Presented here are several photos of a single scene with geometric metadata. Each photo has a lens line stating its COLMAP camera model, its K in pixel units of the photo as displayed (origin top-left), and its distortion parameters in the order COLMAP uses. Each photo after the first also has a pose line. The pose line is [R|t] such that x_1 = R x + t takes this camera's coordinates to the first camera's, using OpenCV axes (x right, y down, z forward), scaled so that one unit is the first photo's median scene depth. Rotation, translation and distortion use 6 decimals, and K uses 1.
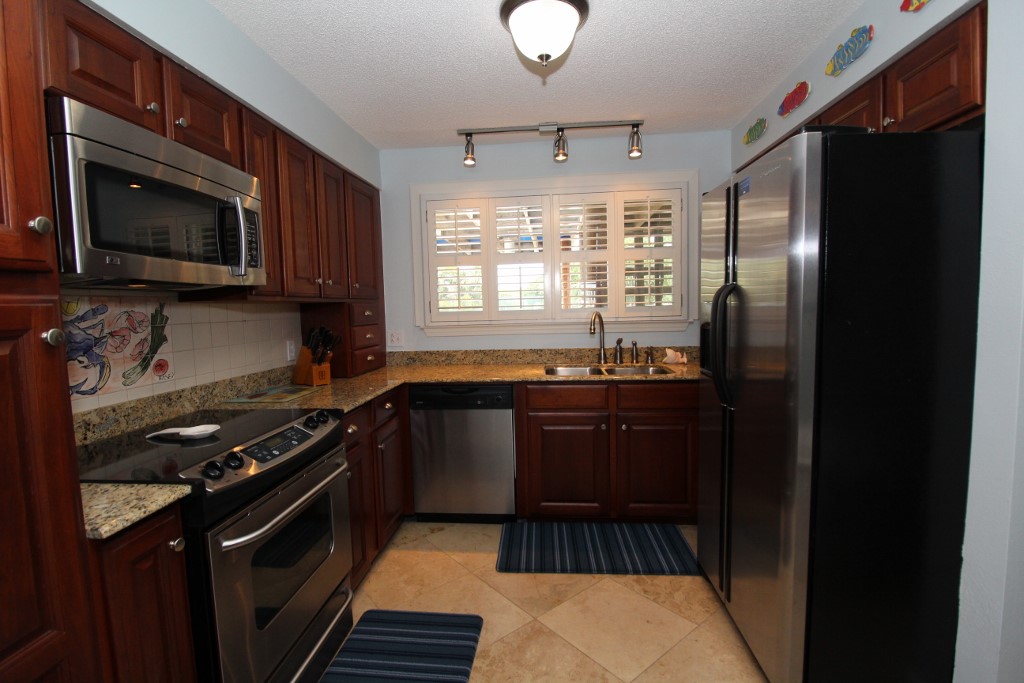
lens RADIAL K [[475.4, 0, 507.4], [0, 475.4, 341.2], [0, 0, 1]] dist [0.001837, -0.013988]
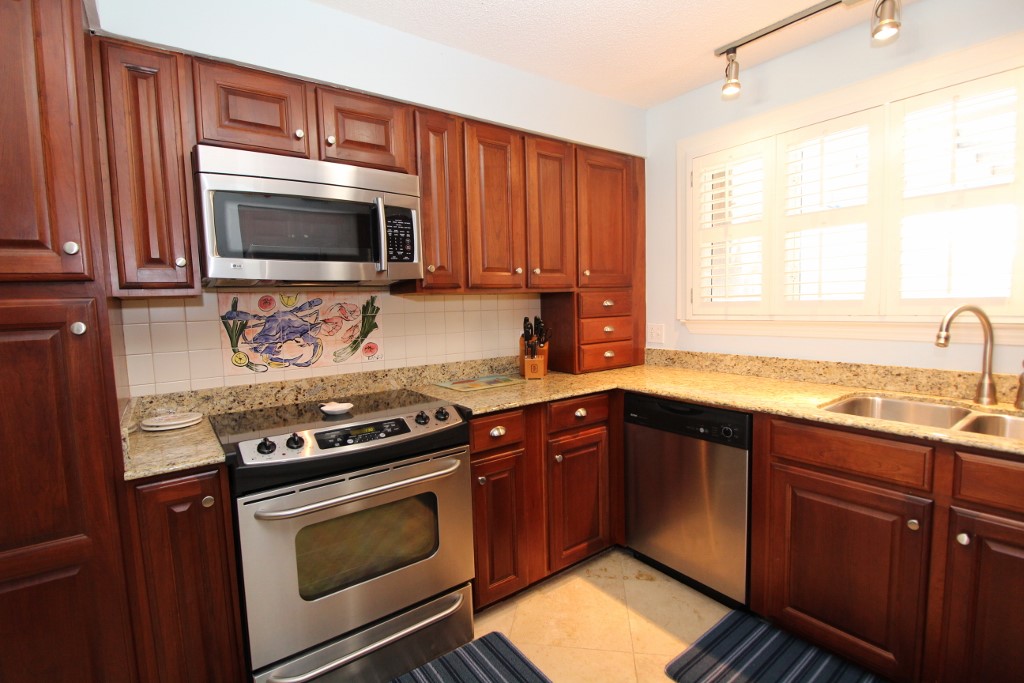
lens RADIAL K [[475.4, 0, 507.4], [0, 475.4, 341.2], [0, 0, 1]] dist [0.001837, -0.013988]
pose [[0.661786, 0.067664, -0.746633, 0.327436], [-0.043603, 0.997707, 0.051770, -0.035304], [0.748424, -0.001705, 0.663219, 0.369081]]
